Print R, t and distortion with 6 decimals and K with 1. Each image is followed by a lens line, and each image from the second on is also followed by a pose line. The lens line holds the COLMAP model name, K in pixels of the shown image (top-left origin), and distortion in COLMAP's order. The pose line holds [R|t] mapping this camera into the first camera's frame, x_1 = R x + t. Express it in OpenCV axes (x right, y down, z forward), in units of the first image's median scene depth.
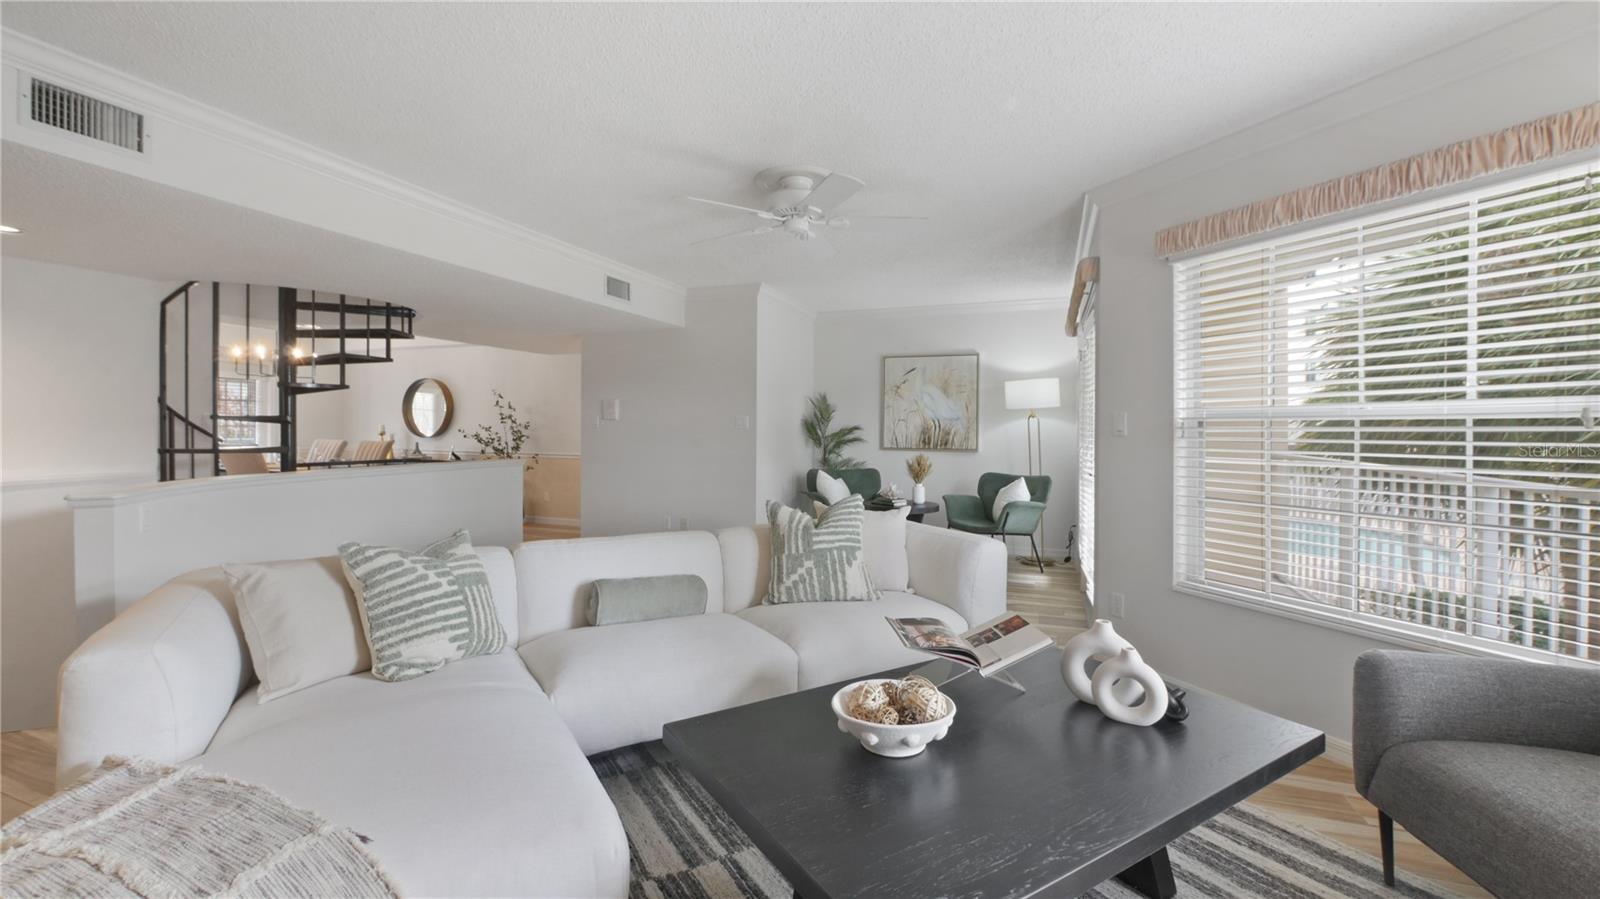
lens RADIAL K [[677.0, 0, 803.2], [0, 677.0, 421.9], [0, 0, 1]] dist [-0.008159, 0.000287]
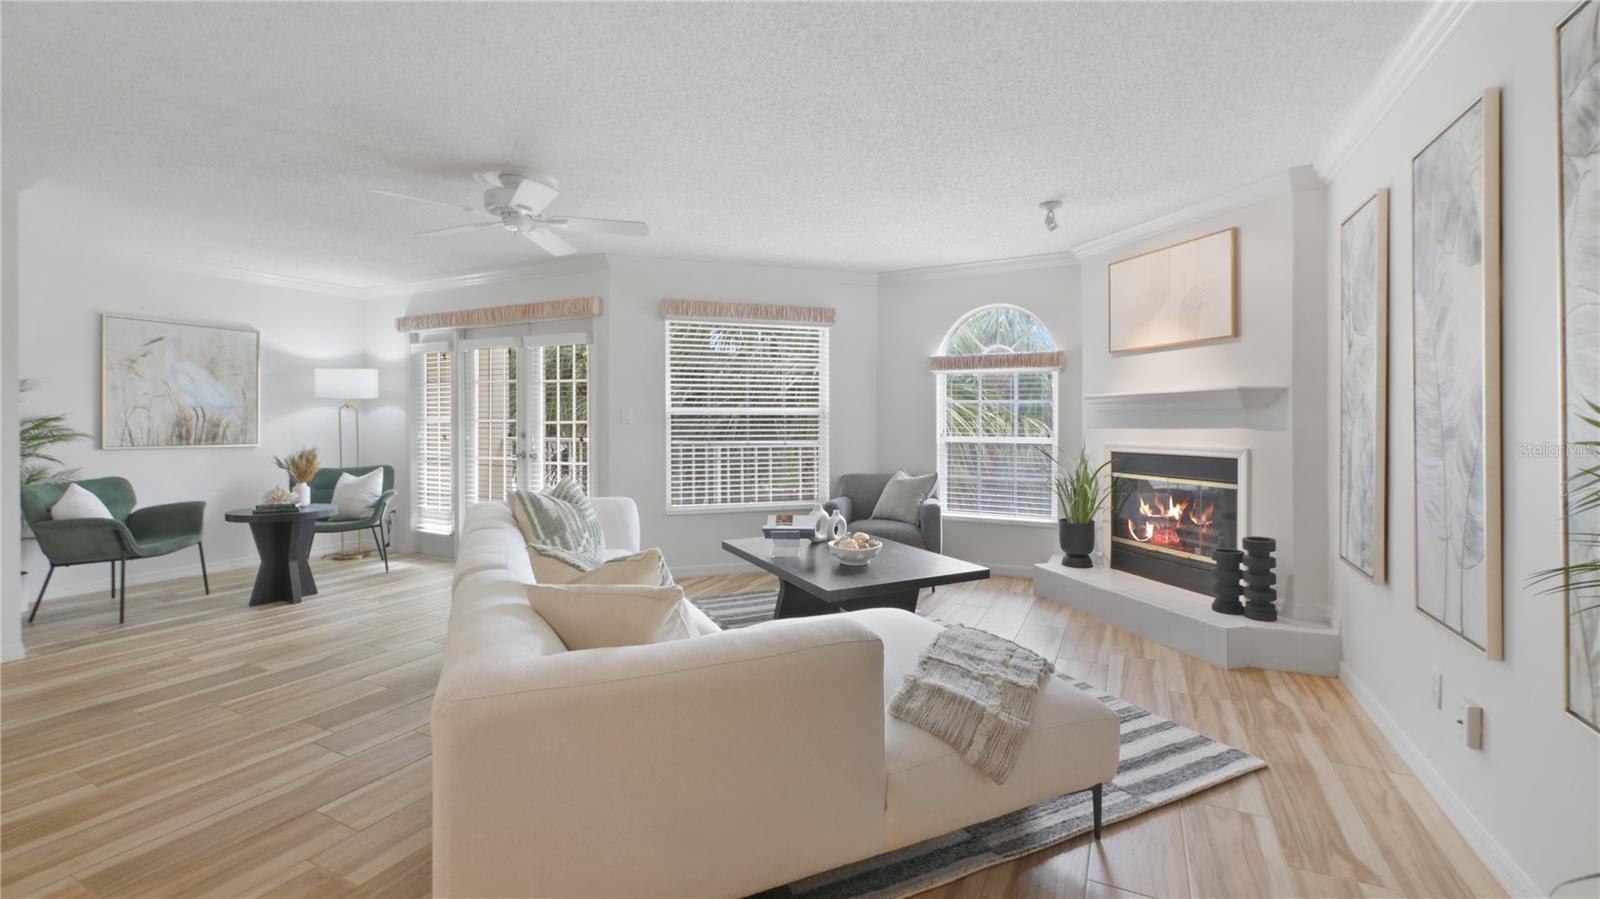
lens RADIAL K [[677.0, 0, 781.7], [0, 677.0, 425.3], [0, 0, 1]] dist [-0.008159, 0.000287]
pose [[0.131262, -0.006297, 0.991328, -0.642624], [-0.012014, 0.999896, 0.007942, 0.004132], [-0.991275, -0.012952, 0.131173, 0.301442]]
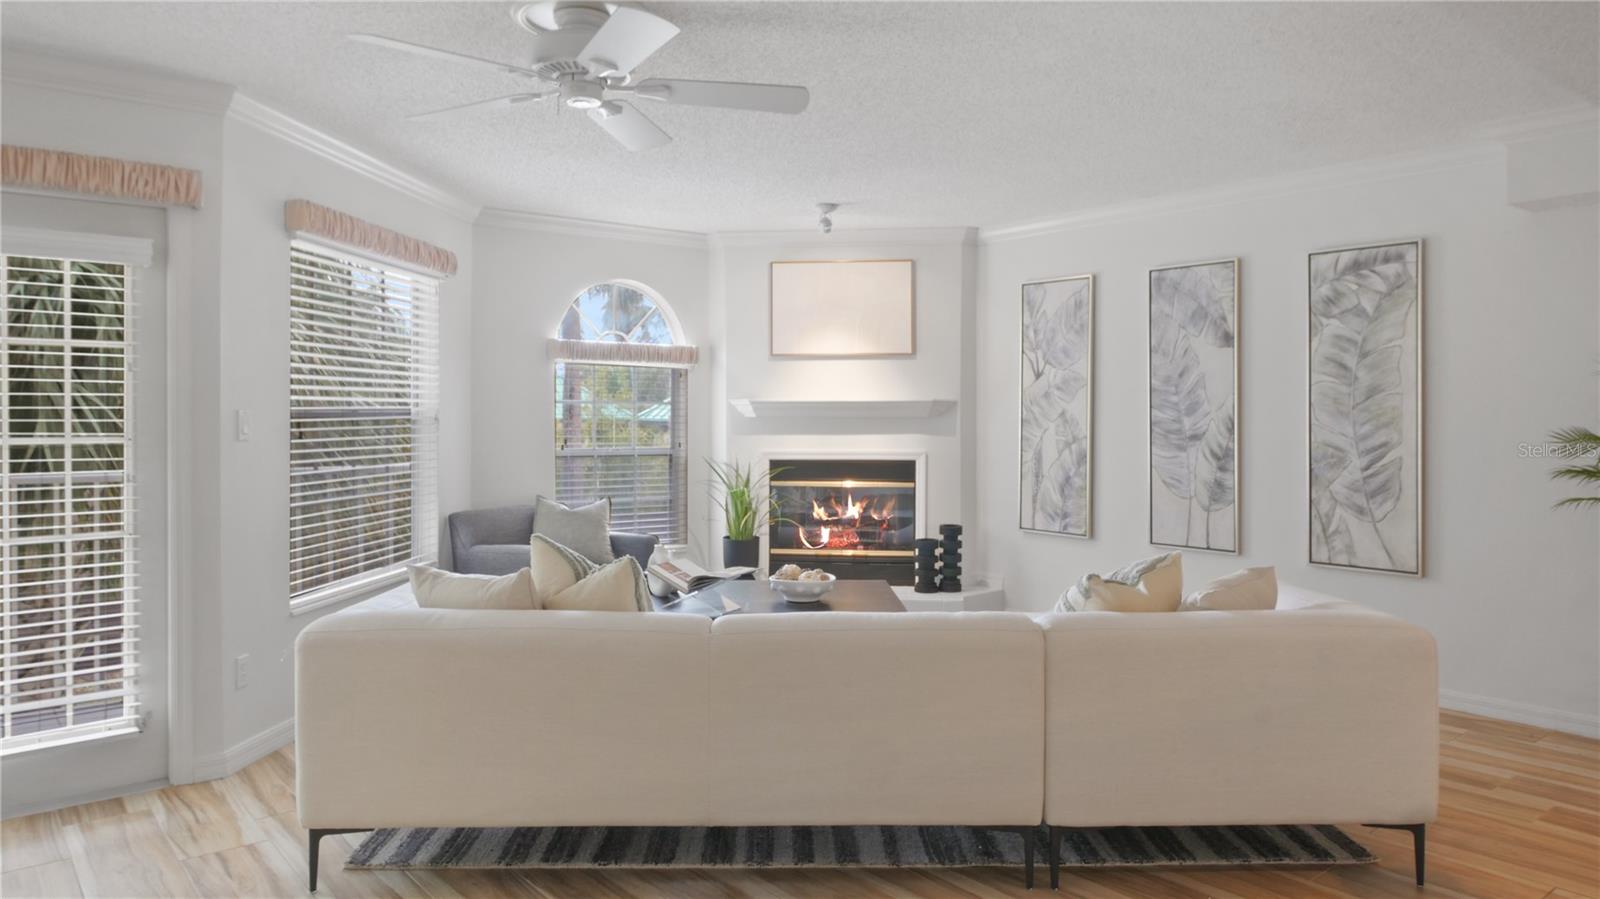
lens RADIAL K [[1070.6, 0, 766.8], [0, 1070.6, 426.9], [0, 0, 1]] dist [-0.032956, -0.000304]
pose [[-0.855567, -0.006323, 0.517654, -0.396667], [-0.006546, 0.999978, 0.001396, -0.002263], [-0.517651, -0.002195, -0.855589, 1.134786]]
